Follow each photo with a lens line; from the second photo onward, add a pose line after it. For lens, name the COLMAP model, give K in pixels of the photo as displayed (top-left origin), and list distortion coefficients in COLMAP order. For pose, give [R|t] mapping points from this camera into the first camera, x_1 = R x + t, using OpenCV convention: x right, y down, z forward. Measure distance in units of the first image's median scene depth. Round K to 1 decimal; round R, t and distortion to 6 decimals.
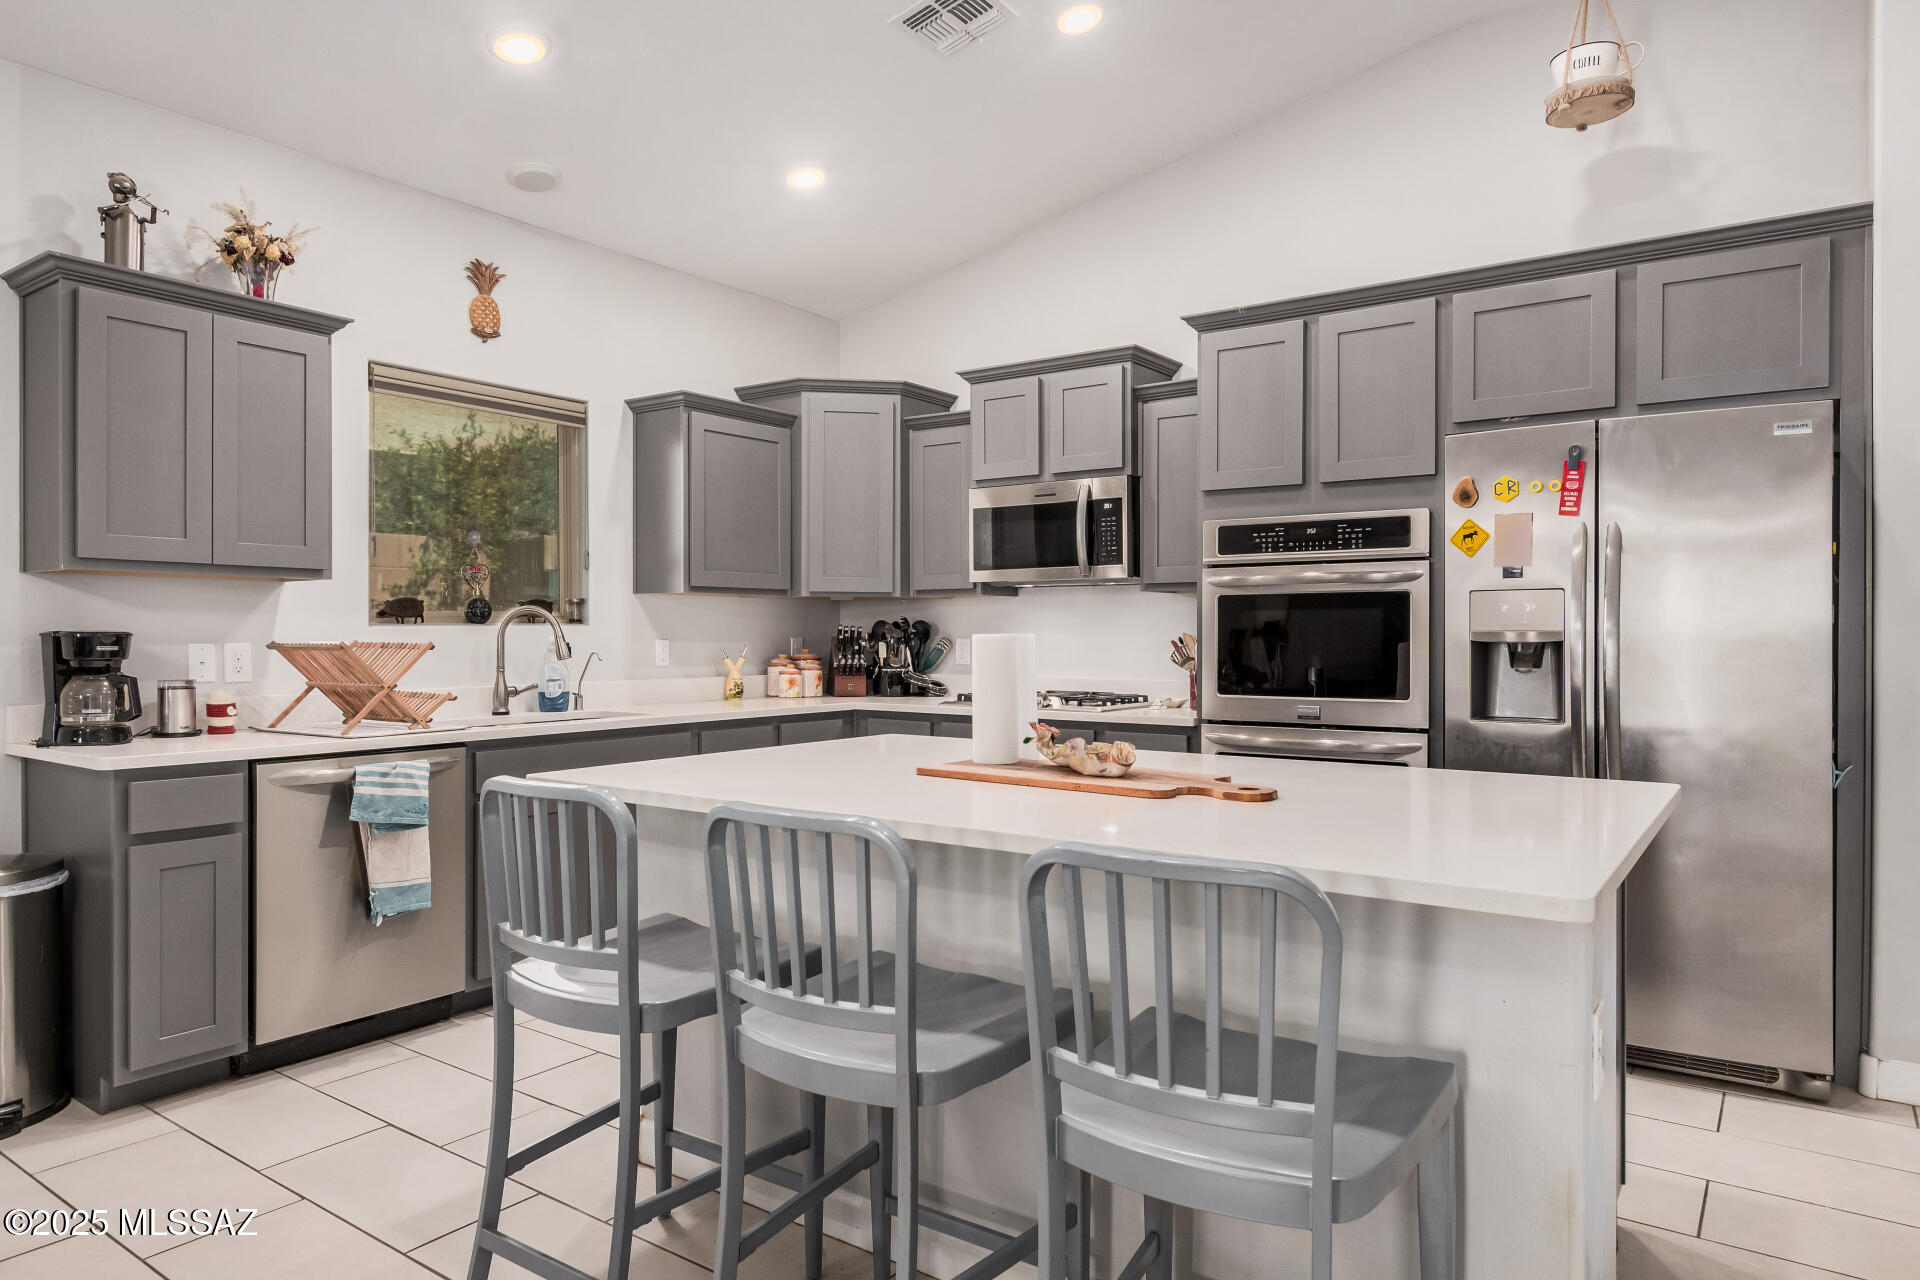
lens RADIAL K [[1177.5, 0, 959.9], [0, 1177.5, 631.7], [0, 0, 1]] dist [0.005308, -0.001746]
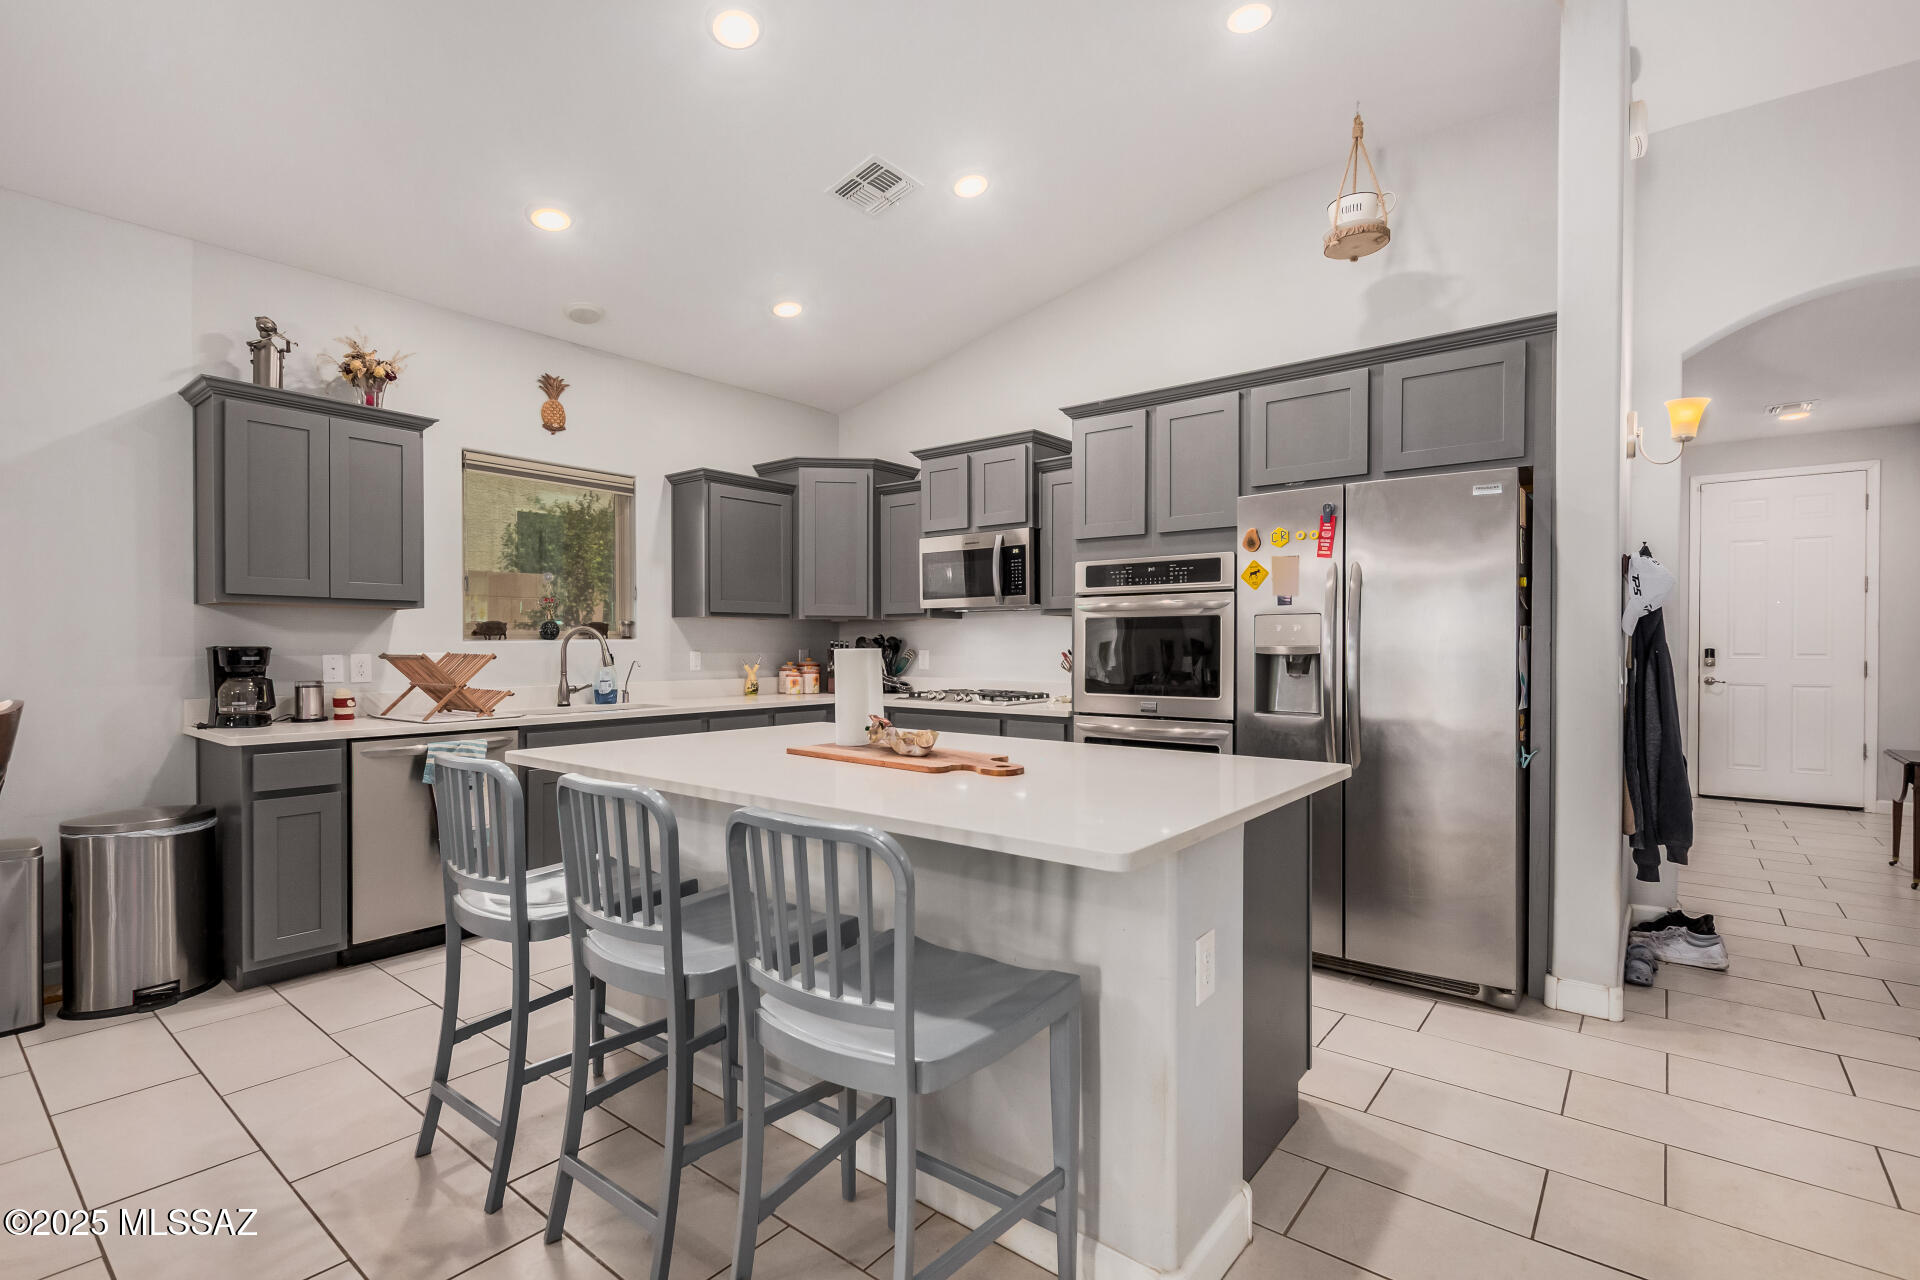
lens RADIAL K [[880.7, 0, 964.5], [0, 880.7, 646.9], [0, 0, 1]] dist [0.004598, -0.000274]
pose [[0.998468, 0.000009, -0.055335, 0.159188], [0.000223, 0.999991, 0.004195, -0.003307], [0.055335, -0.004201, 0.998459, 0.003150]]
